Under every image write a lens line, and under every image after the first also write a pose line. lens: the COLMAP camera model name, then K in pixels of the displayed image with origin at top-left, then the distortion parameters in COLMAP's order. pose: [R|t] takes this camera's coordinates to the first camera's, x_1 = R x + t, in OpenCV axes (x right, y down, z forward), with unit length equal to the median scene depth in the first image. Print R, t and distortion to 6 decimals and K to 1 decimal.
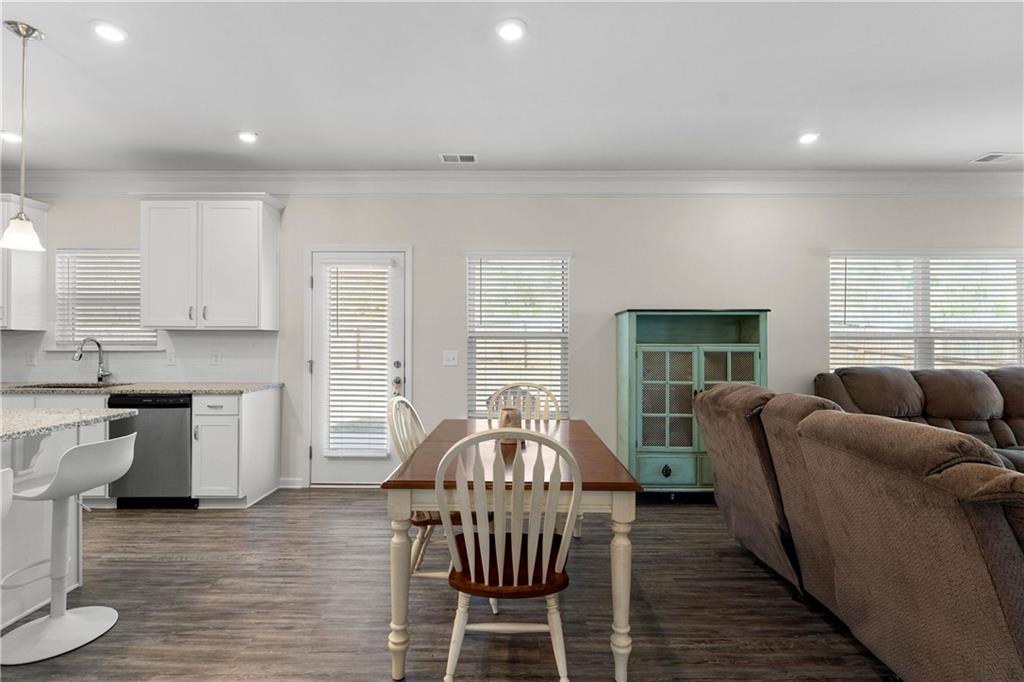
lens RADIAL K [[464.3, 0, 512.0], [0, 464.3, 341.0], [0, 0, 1]] dist [0.000813, 0.000273]
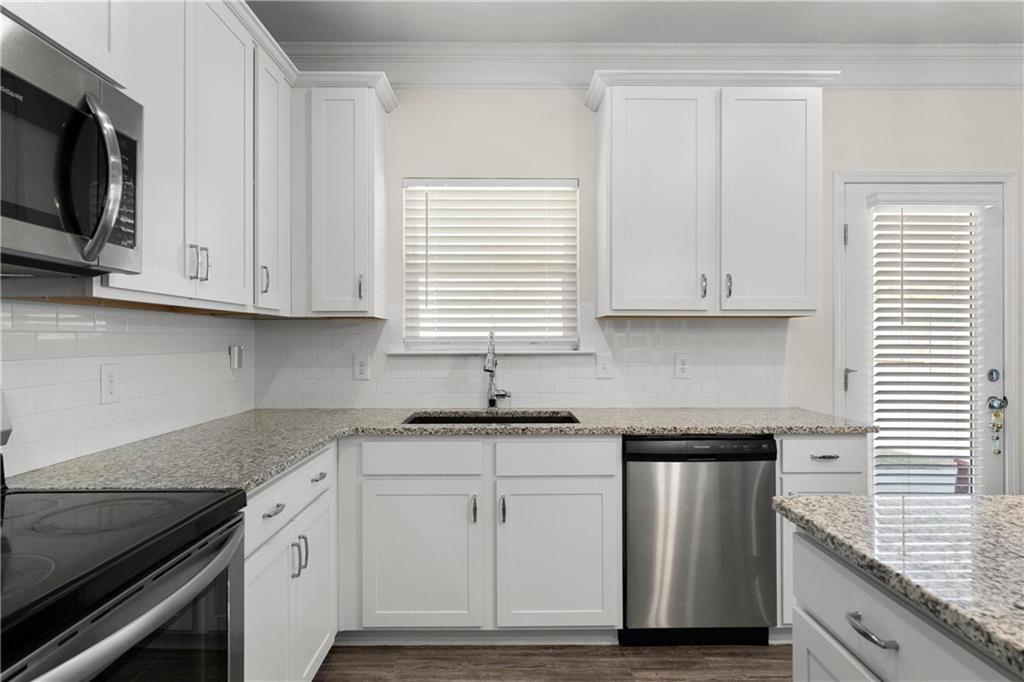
lens RADIAL K [[554.9, 0, 512.0], [0, 554.9, 341.0], [0, 0, 1]] dist [0.001509, -0.000014]
pose [[0.999843, -0.003588, 0.017378, -0.874058], [0.003540, 0.999990, 0.002766, 0.003577], [-0.017387, -0.002704, 0.999845, 0.316920]]
